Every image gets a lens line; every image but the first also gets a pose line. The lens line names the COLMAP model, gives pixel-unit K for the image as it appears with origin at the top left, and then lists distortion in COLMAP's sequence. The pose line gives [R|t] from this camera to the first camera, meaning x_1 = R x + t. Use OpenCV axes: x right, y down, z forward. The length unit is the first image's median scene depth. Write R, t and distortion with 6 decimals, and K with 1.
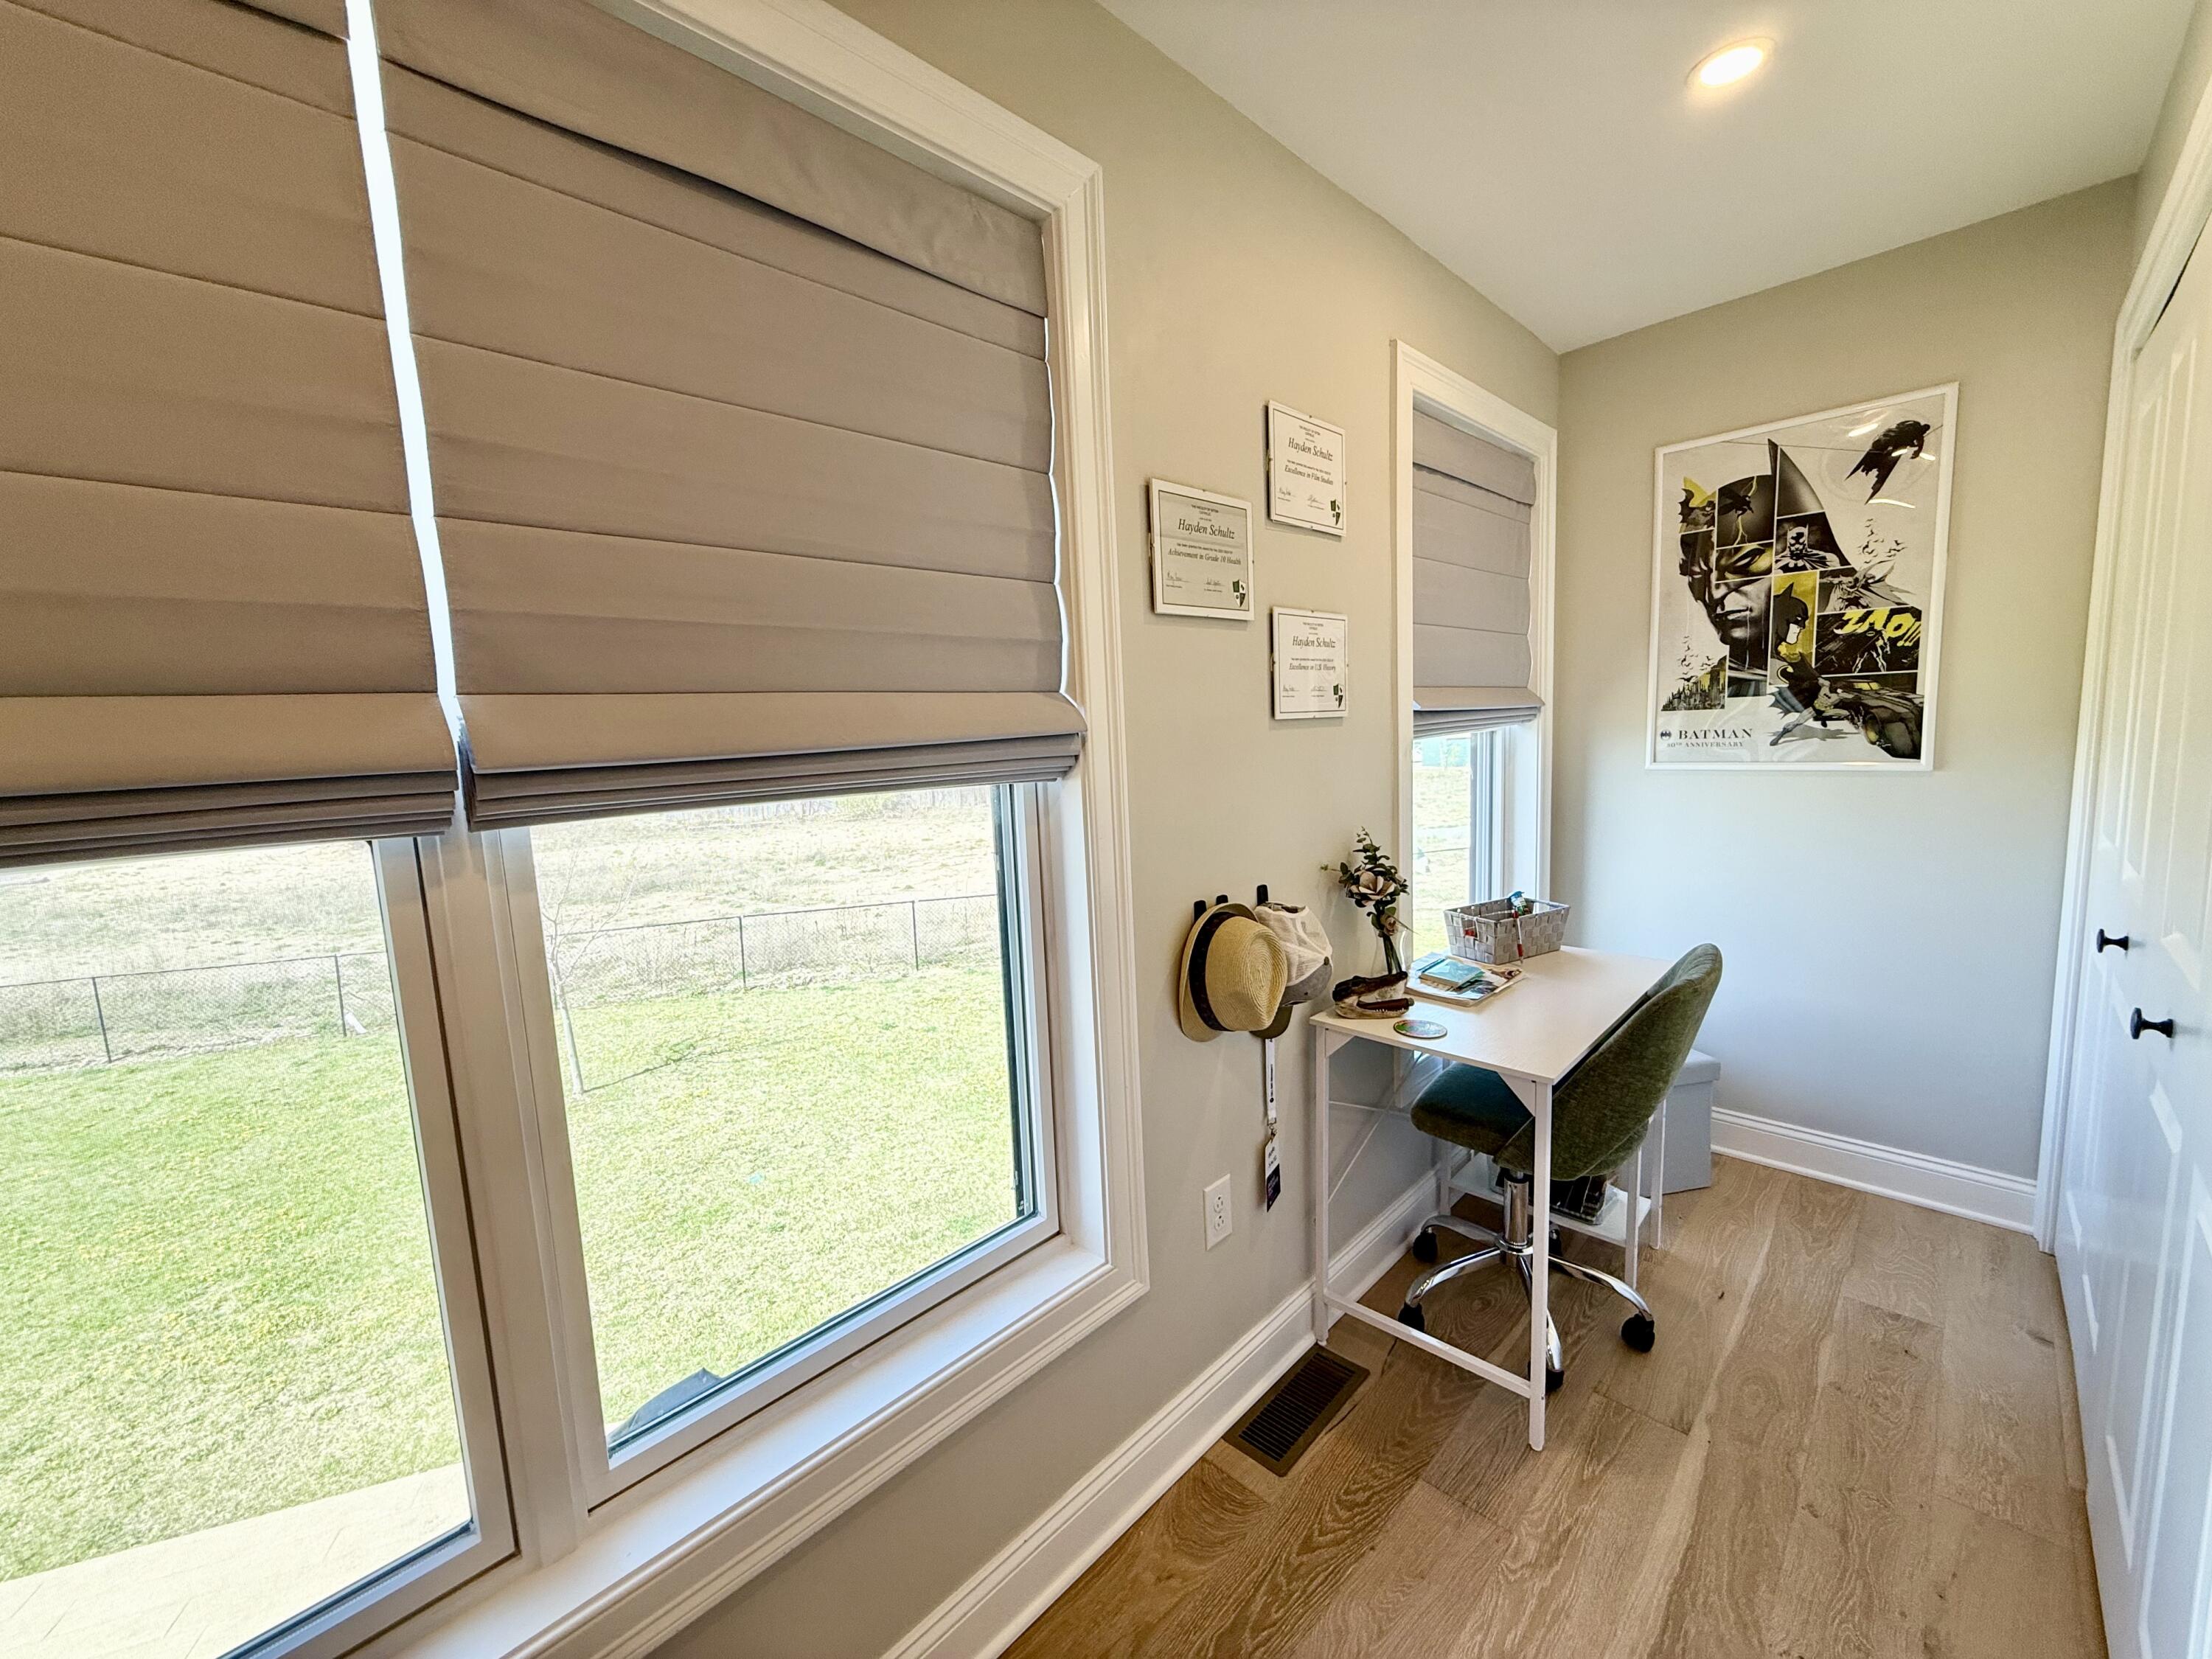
lens RADIAL K [[877.3, 0, 1100.3], [0, 877.3, 832.0], [0, 0, 1]] dist [0.002350, 0.000037]
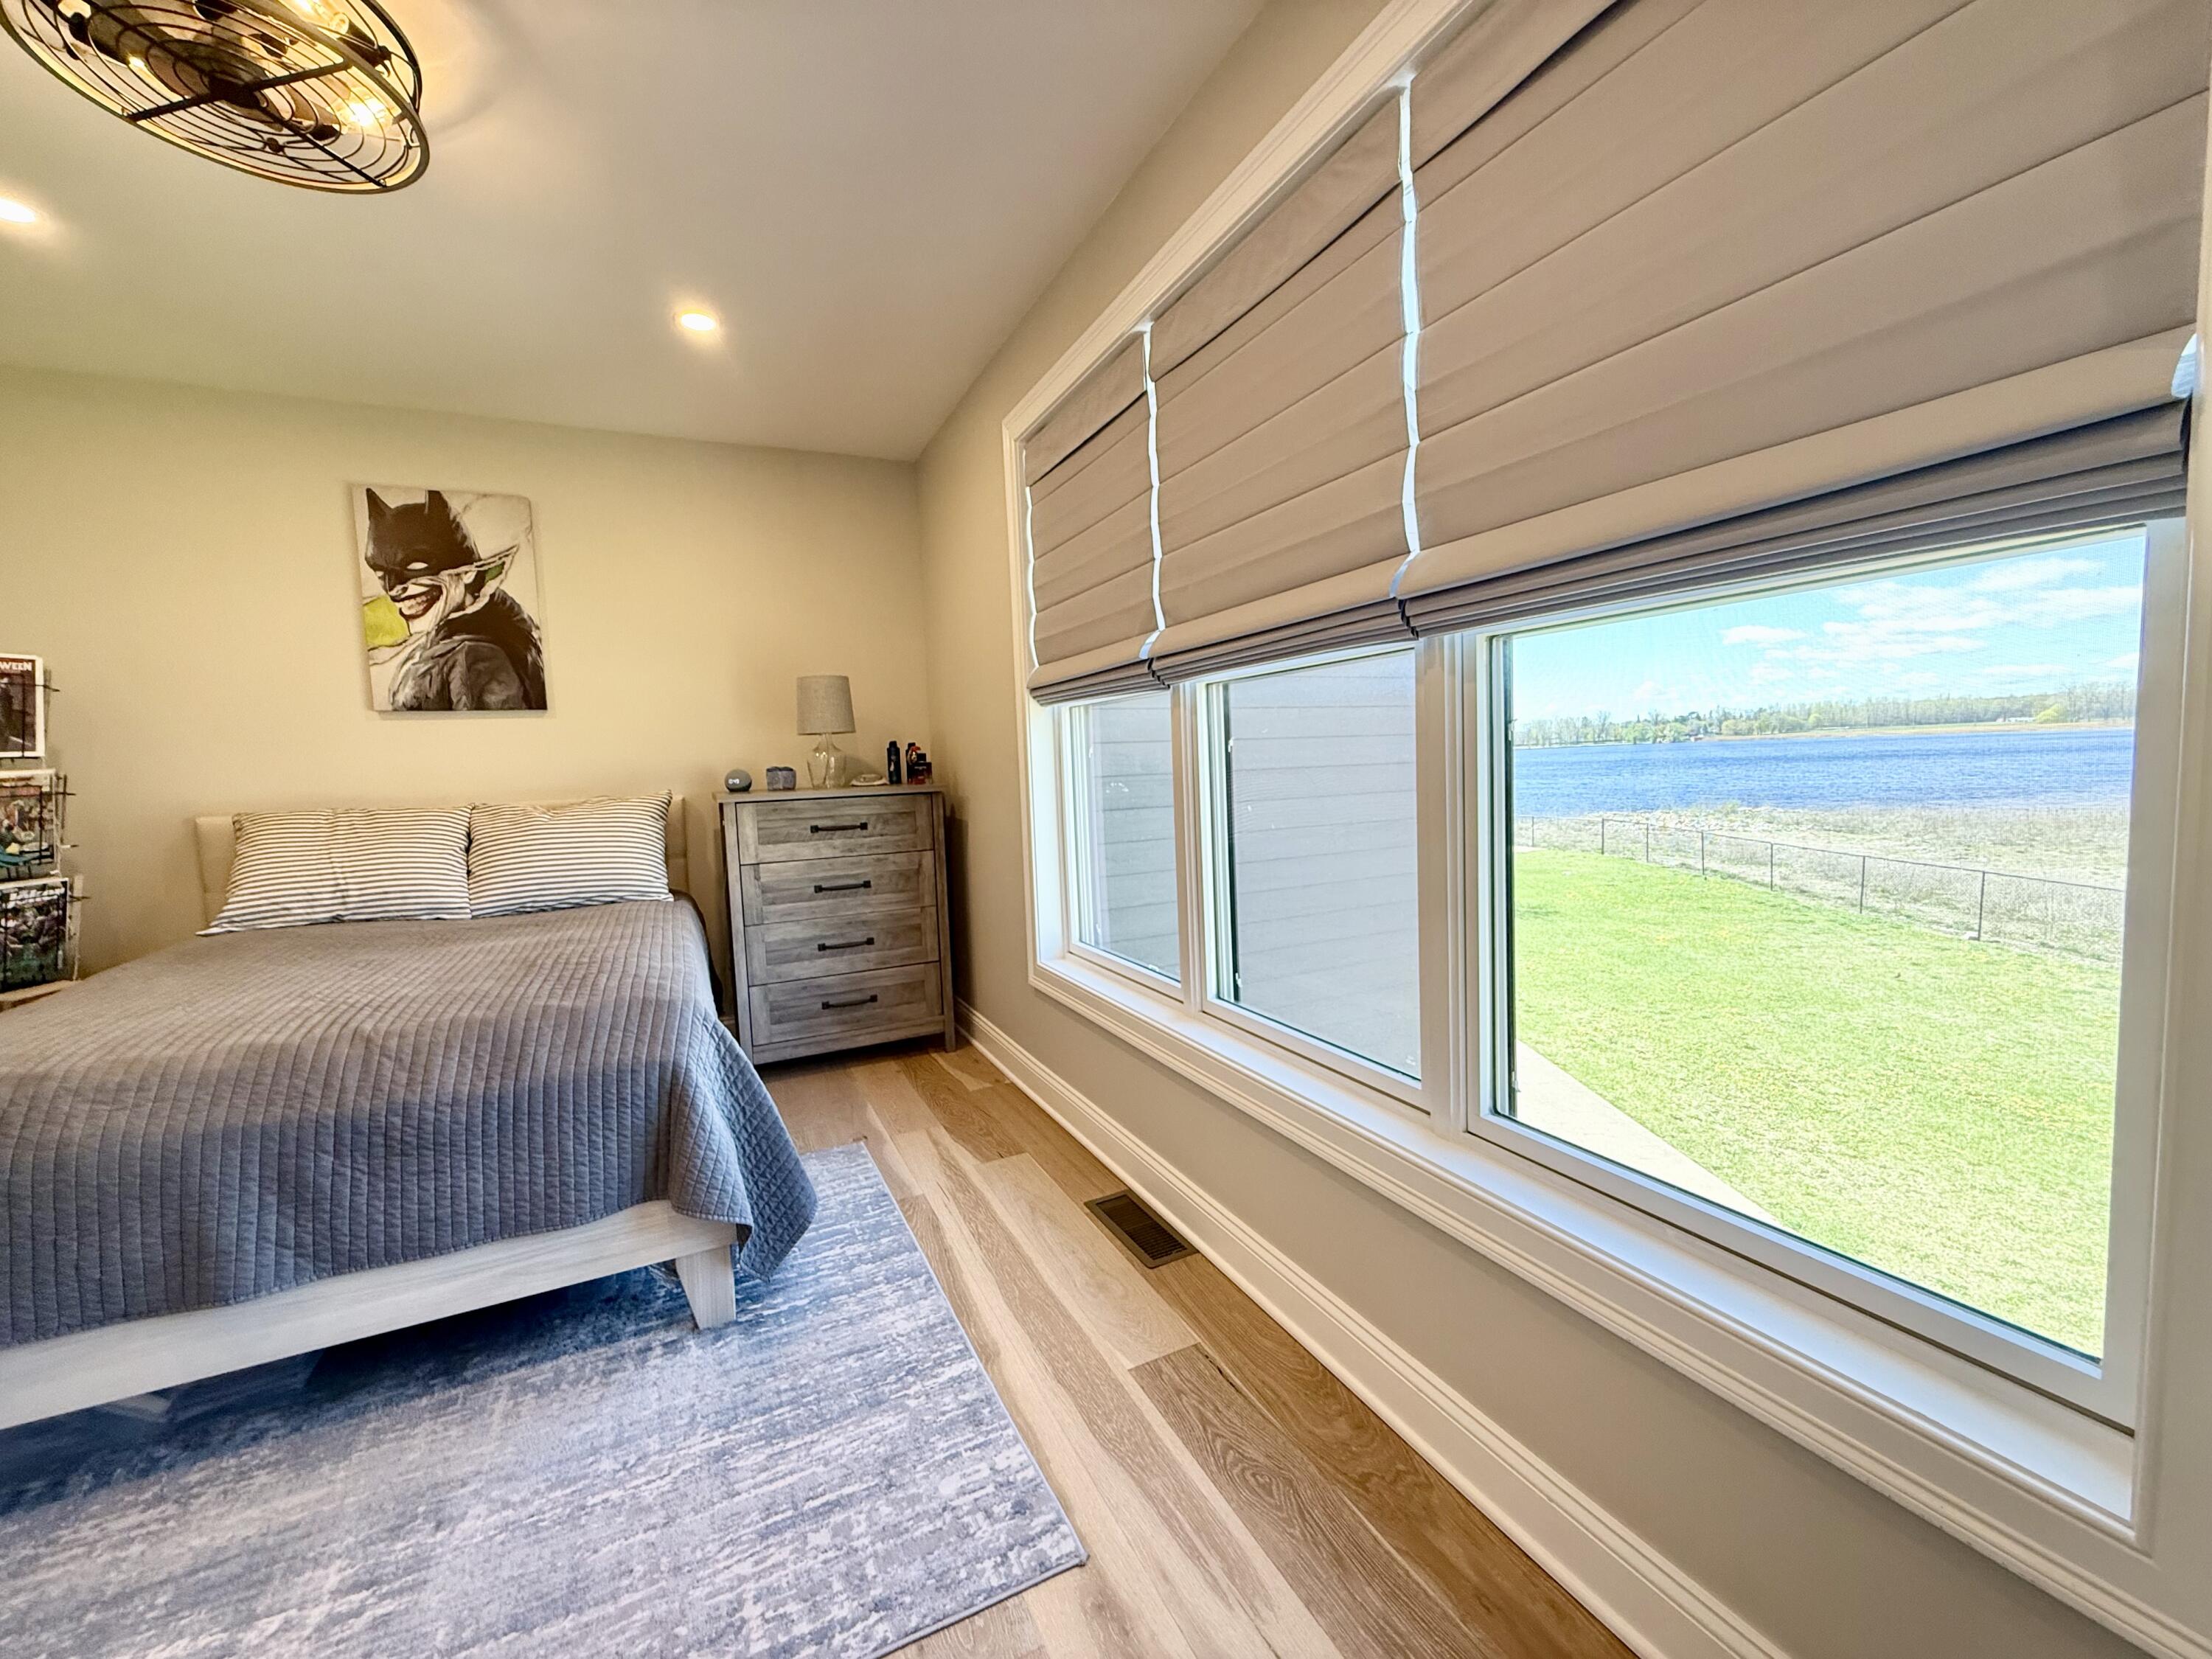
lens RADIAL K [[877.3, 0, 1100.3], [0, 877.3, 832.0], [0, 0, 1]] dist [0.002350, 0.000037]
pose [[-0.332299, 0.136441, -0.933253, 0.651164], [-0.062475, 0.984124, 0.166124, 0.075050], [0.941103, 0.113507, -0.318499, 0.632092]]
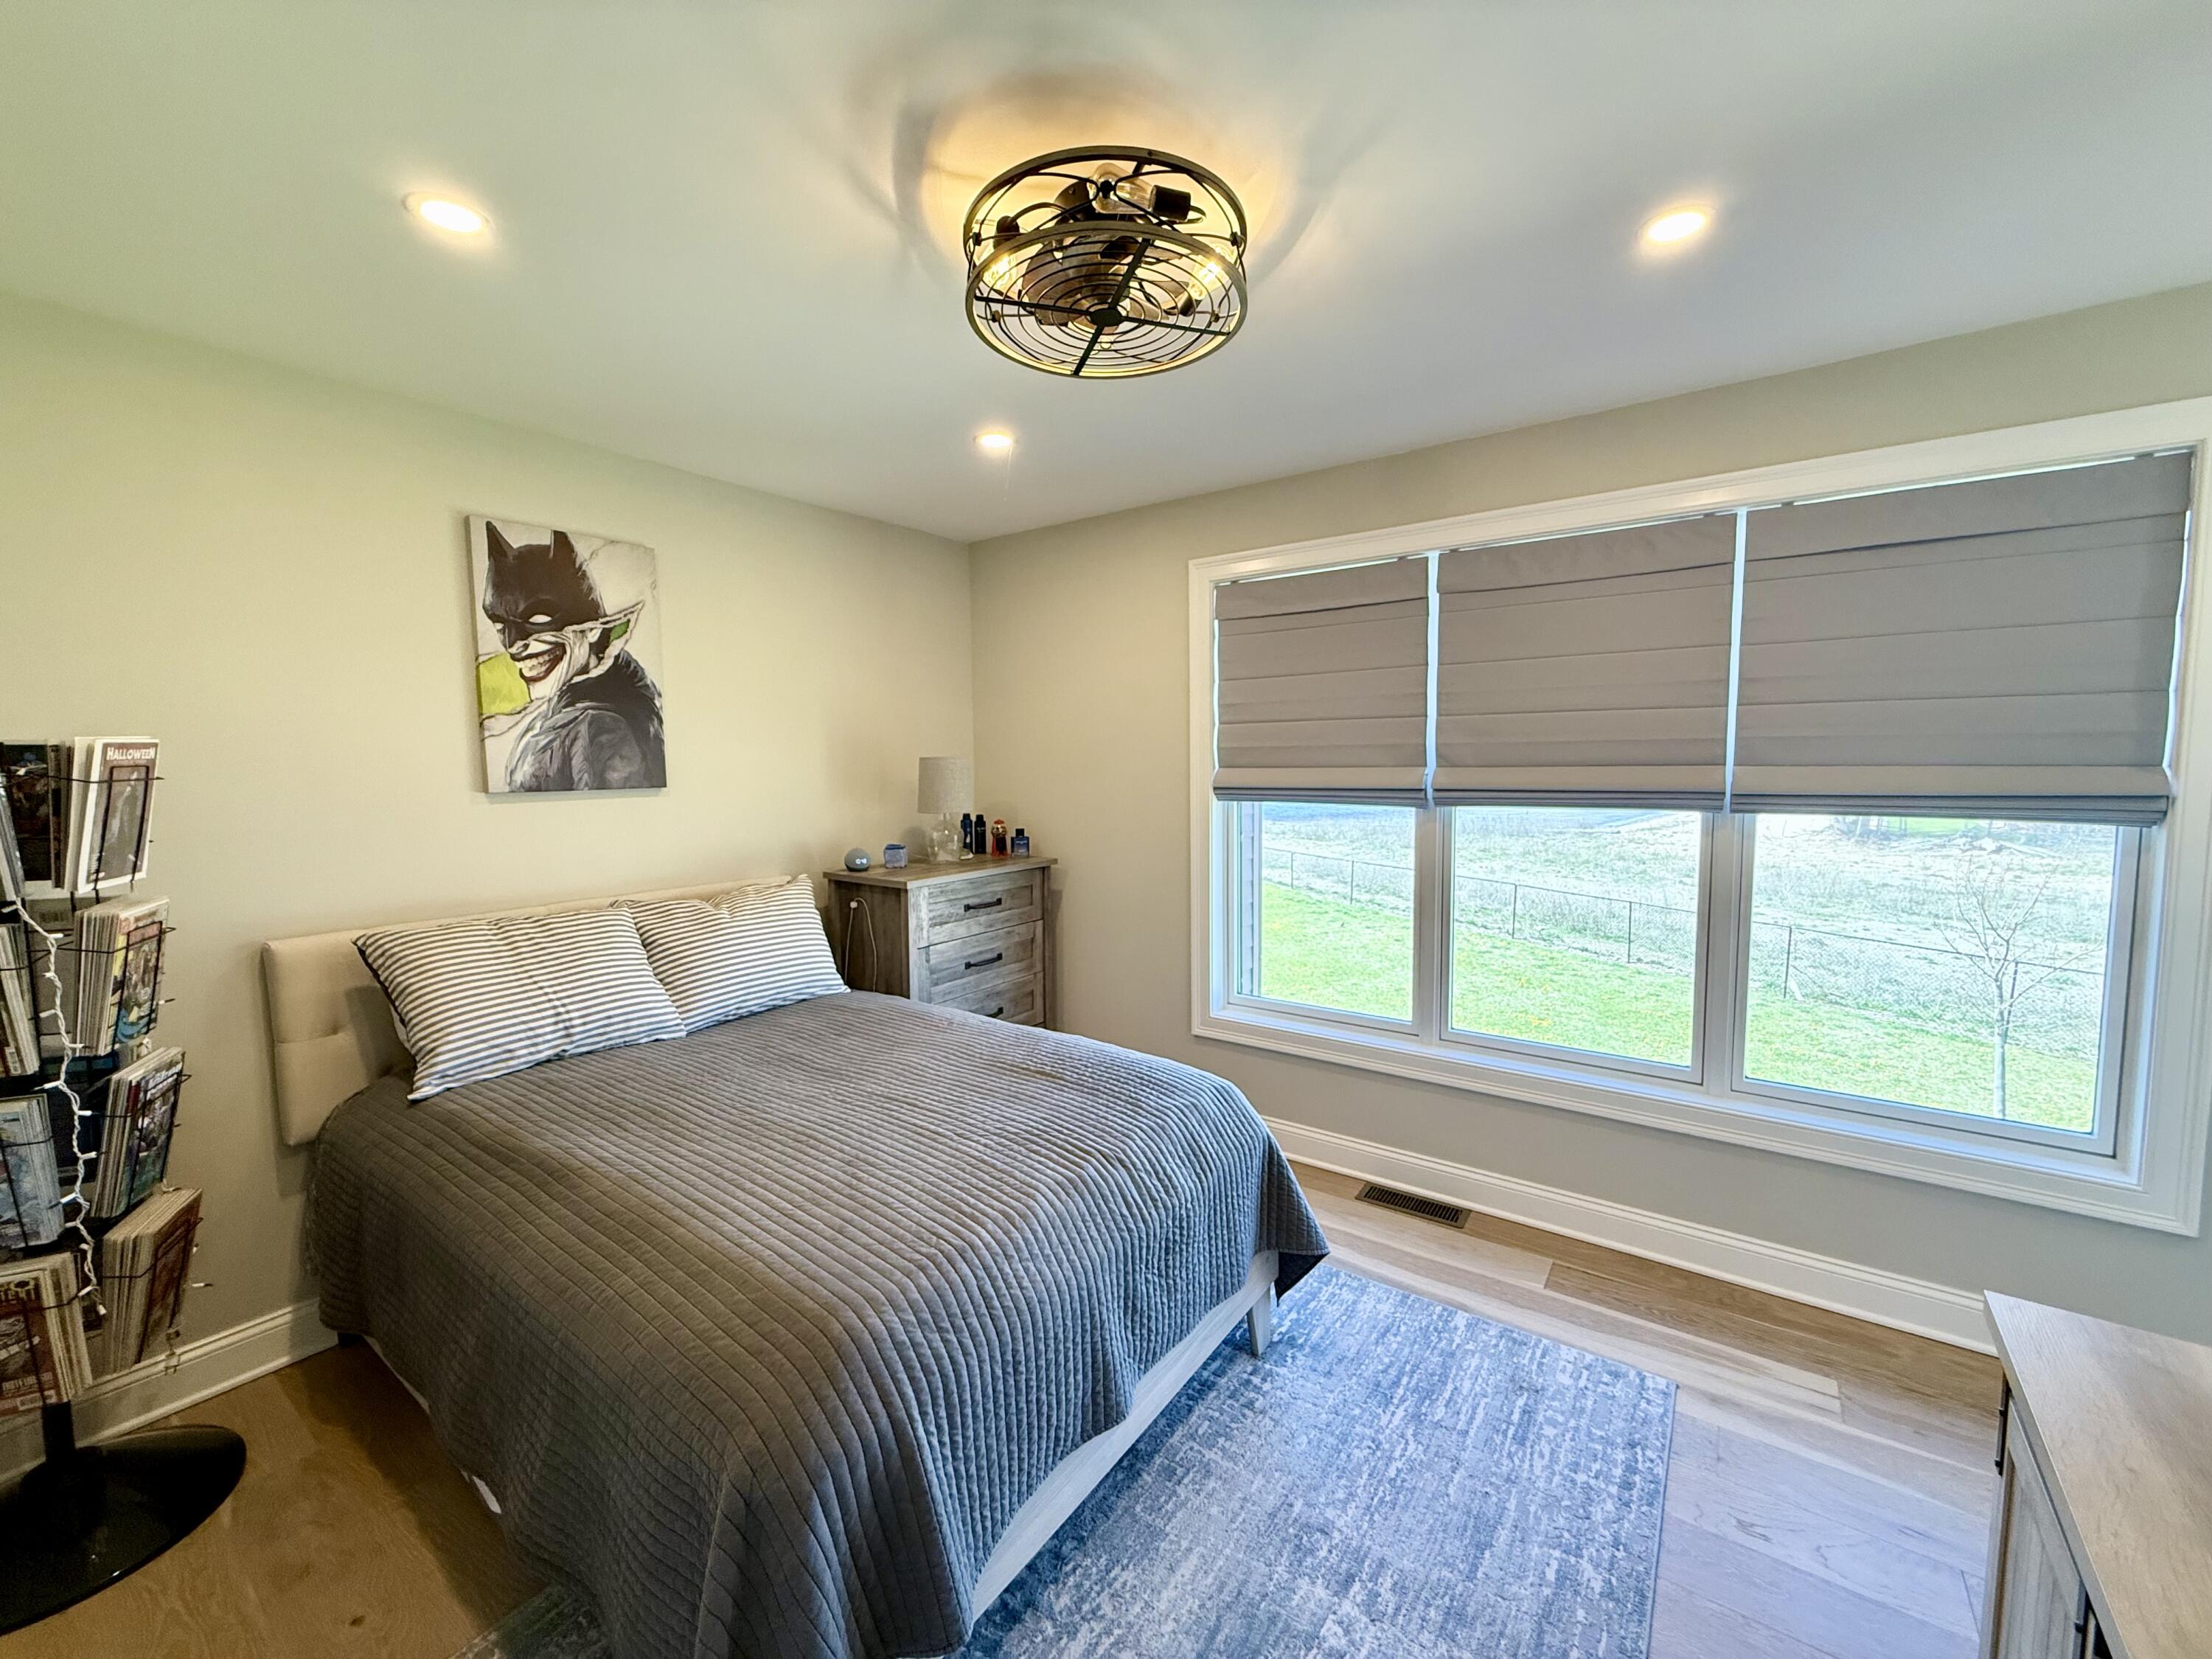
lens RADIAL K [[877.3, 0, 1100.3], [0, 877.3, 832.0], [0, 0, 1]] dist [0.002350, 0.000037]
pose [[0.151017, 0.125677, -0.980510, 1.121465], [-0.116641, 0.987222, 0.108573, -0.008044], [0.981626, 0.097971, 0.163746, -0.923664]]
